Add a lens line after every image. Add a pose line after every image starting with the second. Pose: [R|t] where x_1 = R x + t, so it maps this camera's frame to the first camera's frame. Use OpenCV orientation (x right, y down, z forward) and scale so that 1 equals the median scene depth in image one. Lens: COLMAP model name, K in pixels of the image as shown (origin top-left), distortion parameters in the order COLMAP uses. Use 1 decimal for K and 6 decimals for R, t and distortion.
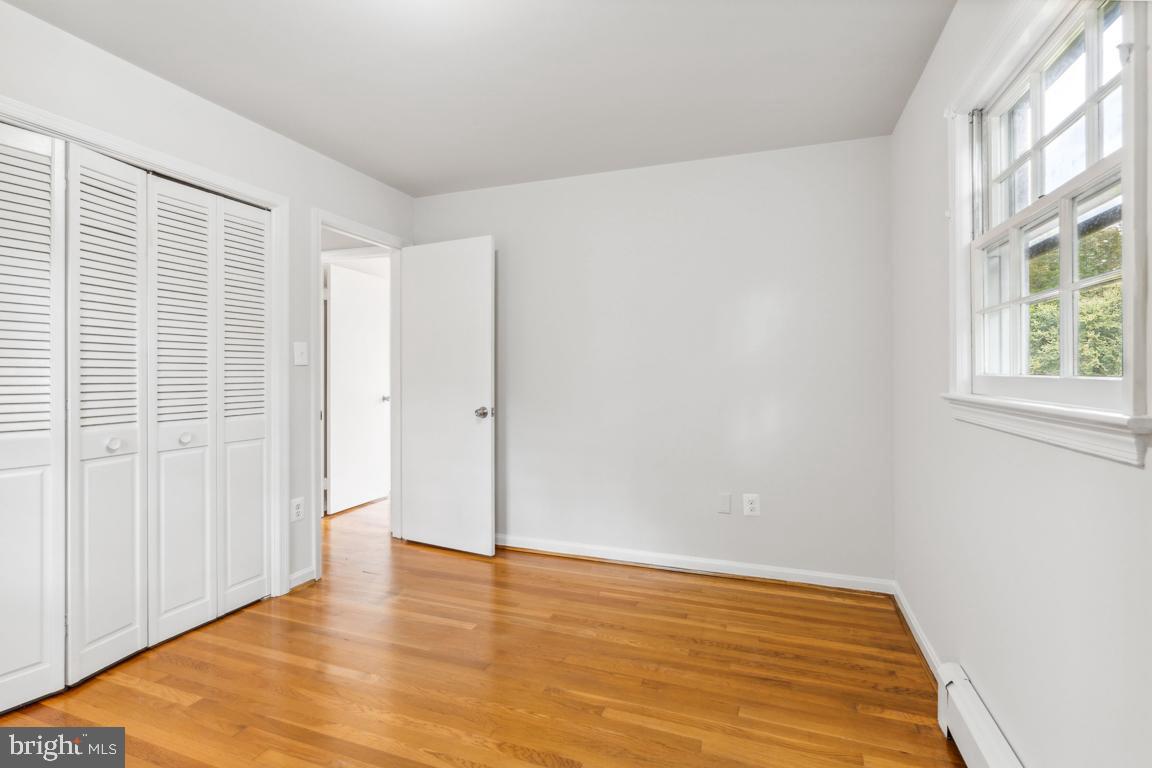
lens RADIAL K [[537.6, 0, 576.2], [0, 537.6, 374.9], [0, 0, 1]] dist [-0.010804, 0.003596]
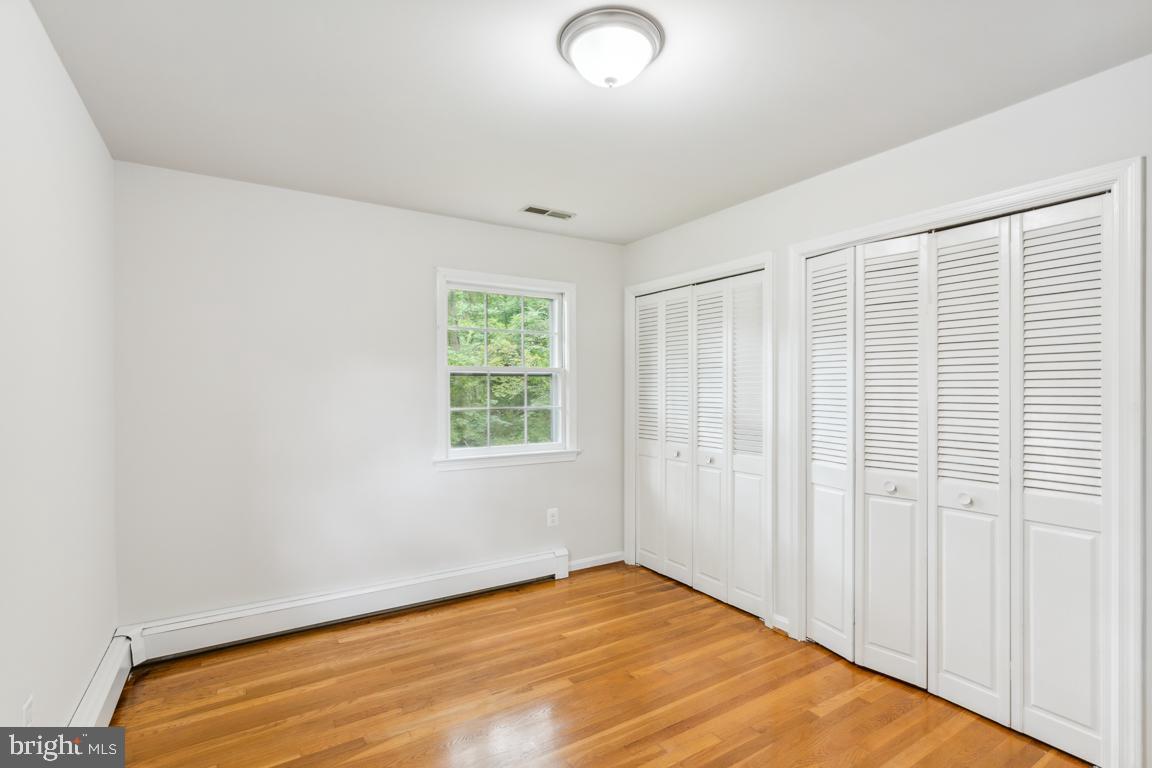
lens RADIAL K [[537.6, 0, 575.9], [0, 537.6, 389.1], [0, 0, 1]] dist [-0.010804, 0.003596]
pose [[-0.613080, 0.004183, -0.790010, 0.436804], [0.000978, 0.999989, 0.004535, -0.081947], [0.790020, 0.002008, -0.613078, 1.093905]]
